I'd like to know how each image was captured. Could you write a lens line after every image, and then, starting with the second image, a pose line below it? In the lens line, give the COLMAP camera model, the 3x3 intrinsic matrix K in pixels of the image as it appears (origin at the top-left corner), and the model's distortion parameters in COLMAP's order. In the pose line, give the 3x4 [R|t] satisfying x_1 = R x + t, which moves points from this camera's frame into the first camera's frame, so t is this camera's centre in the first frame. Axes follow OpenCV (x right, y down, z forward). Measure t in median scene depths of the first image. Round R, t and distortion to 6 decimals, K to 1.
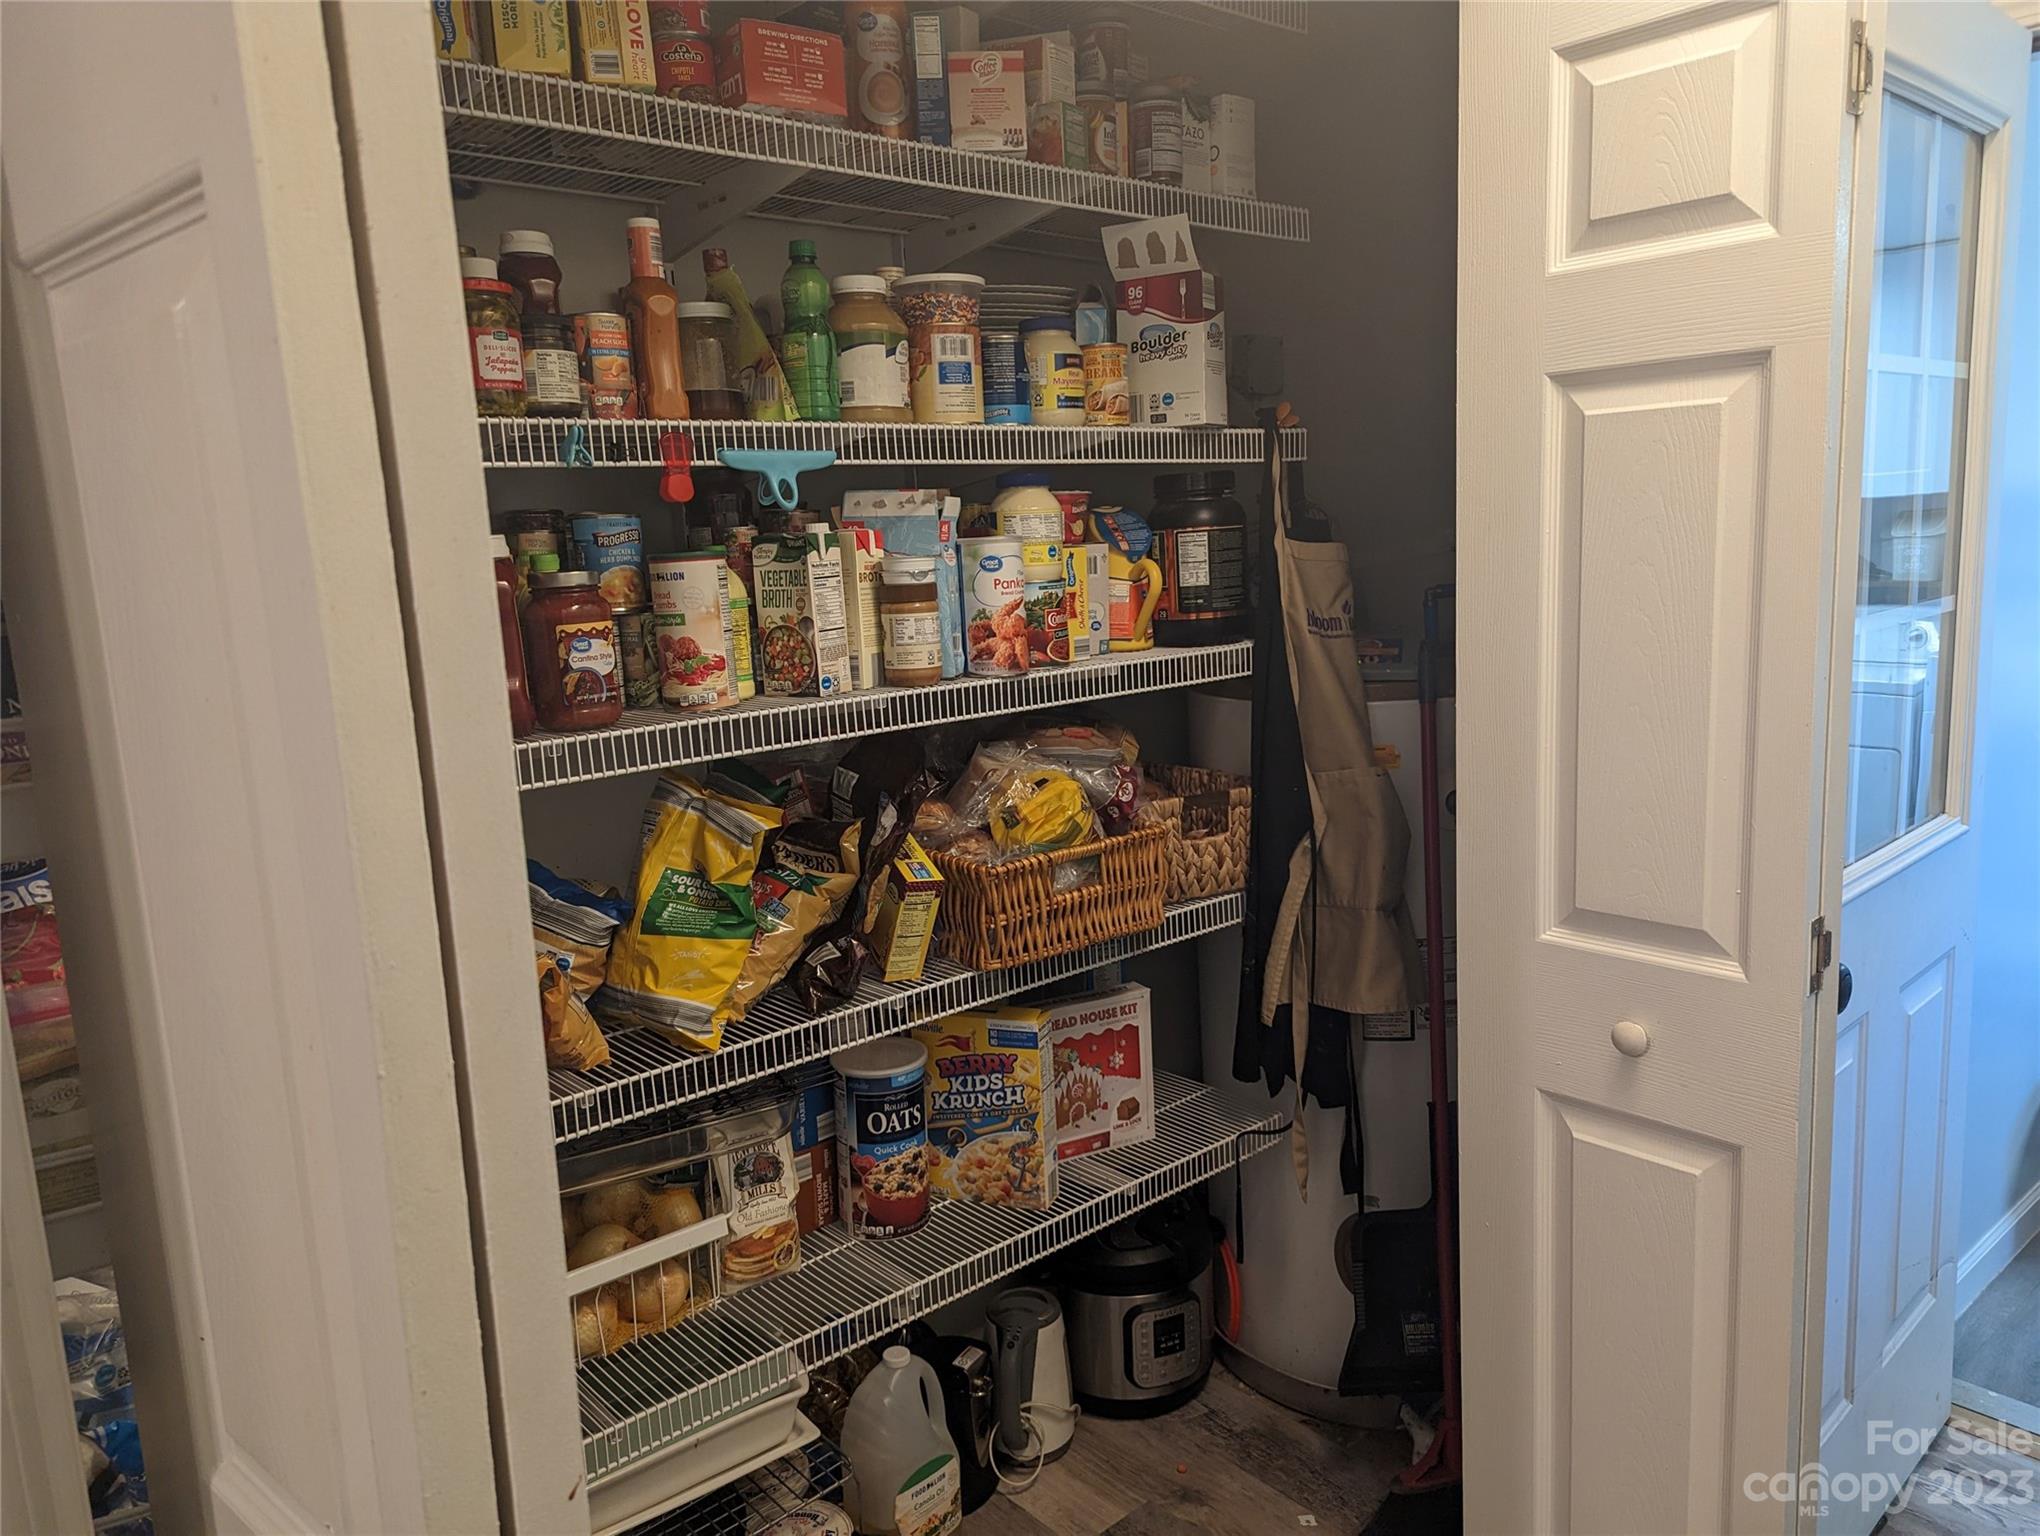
lens RADIAL K [[1448.2, 0, 1018.1], [0, 1448.2, 779.5], [0, 0, 1]] dist [0.057167, -0.048864]
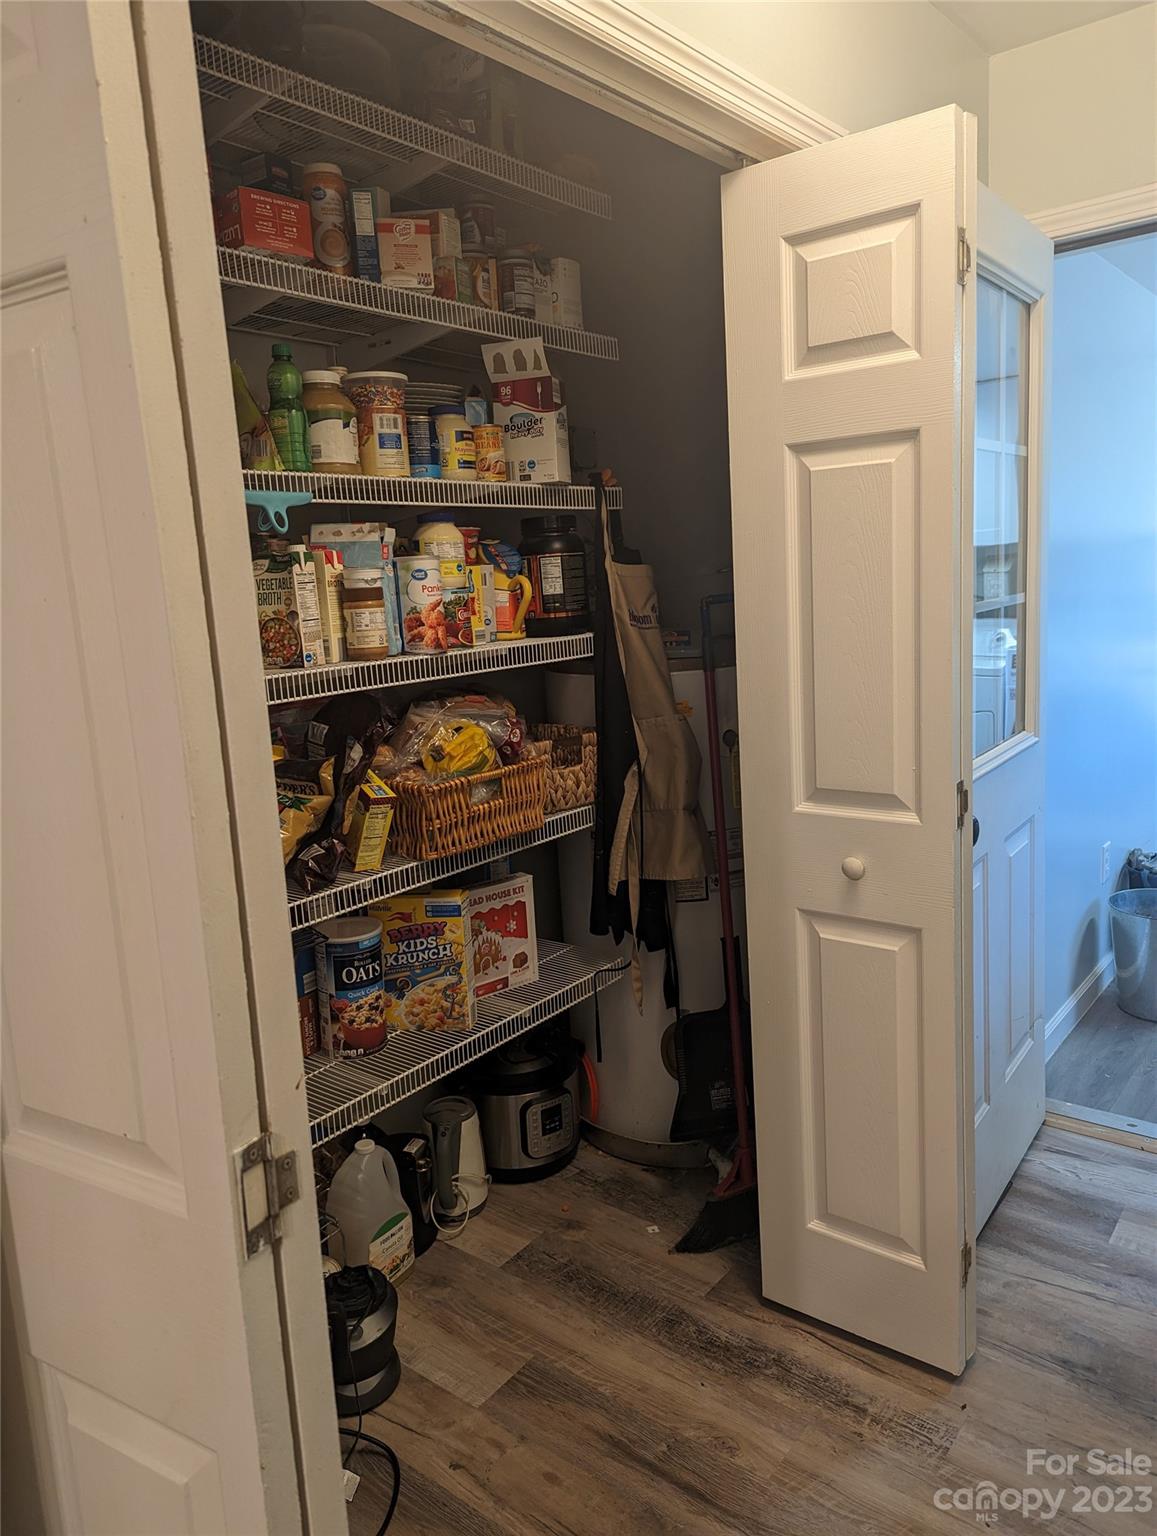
lens RADIAL K [[1090.4, 0, 577.5], [0, 1090.4, 761.9], [0, 0, 1]] dist [0.057167, -0.048864]
pose [[0.982438, -0.039338, 0.182396, -0.066299], [0.041401, 0.999114, -0.007516, 0.048022], [-0.181939, 0.014935, 0.983196, -0.084038]]
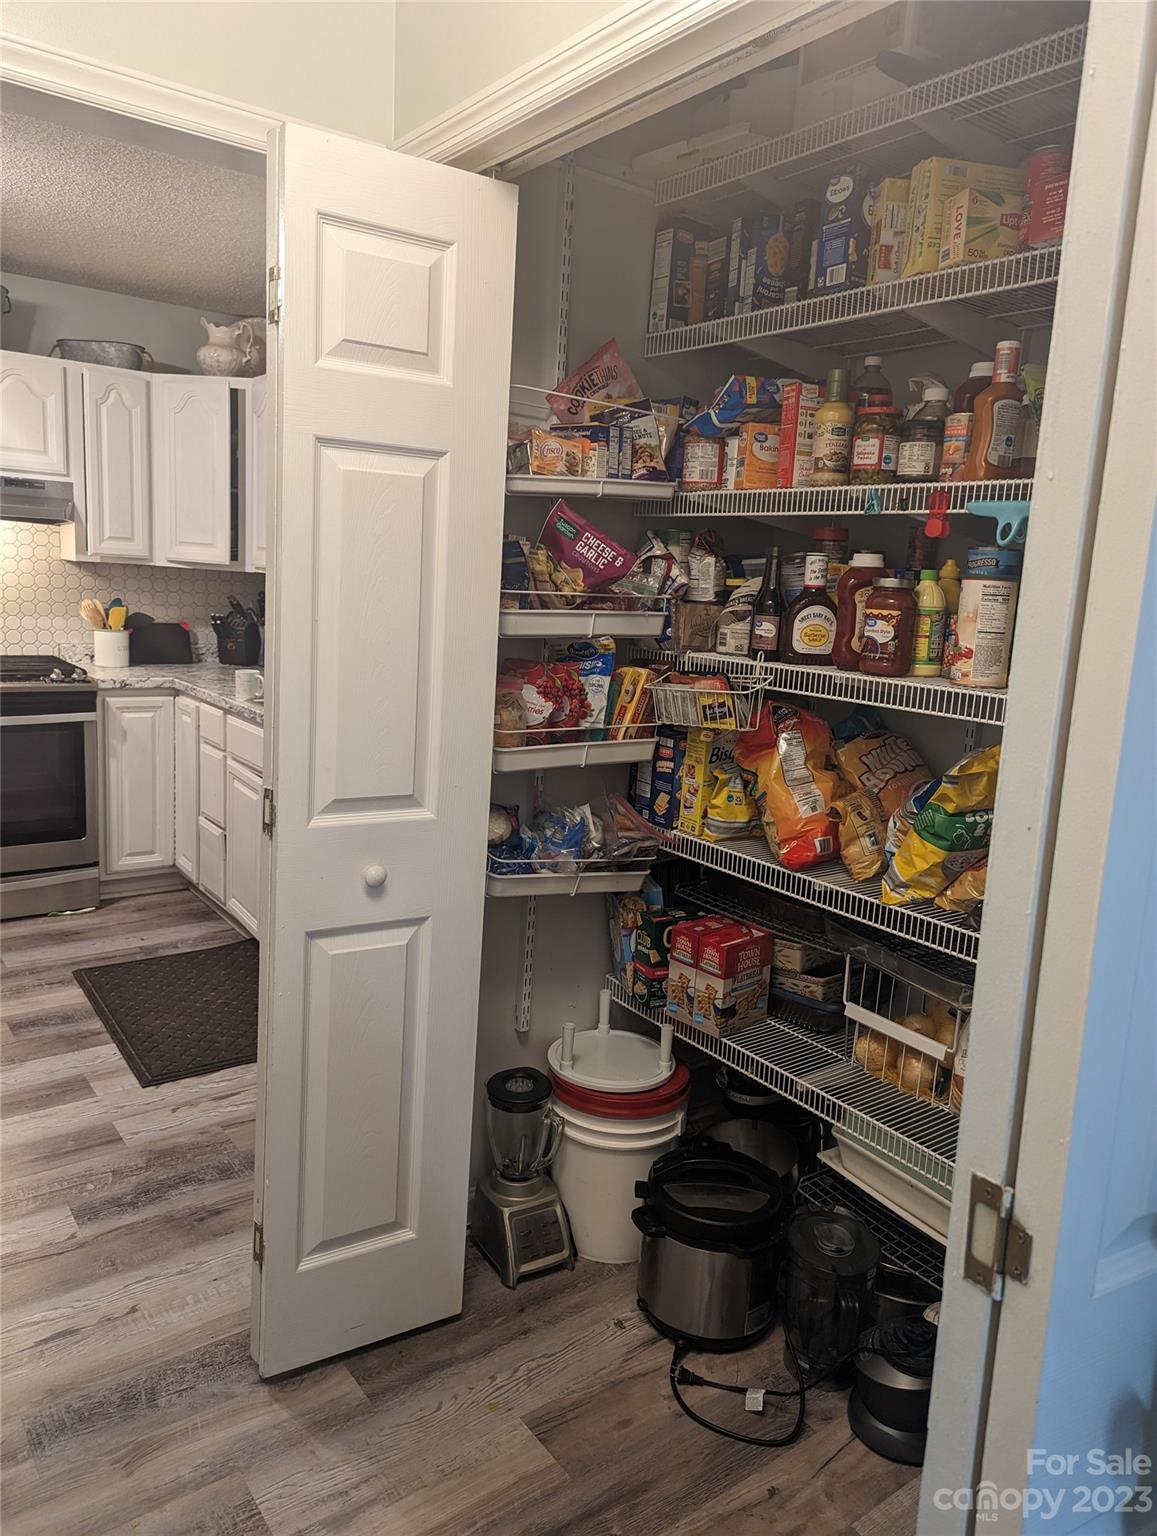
lens RADIAL K [[1090.4, 0, 576.1], [0, 1090.4, 754.9], [0, 0, 1]] dist [0.057167, -0.048864]
pose [[-0.088080, 0.212541, -0.973174, 0.760016], [-0.219680, 0.948772, 0.227095, -0.124260], [0.971588, 0.233789, -0.036877, 0.593619]]
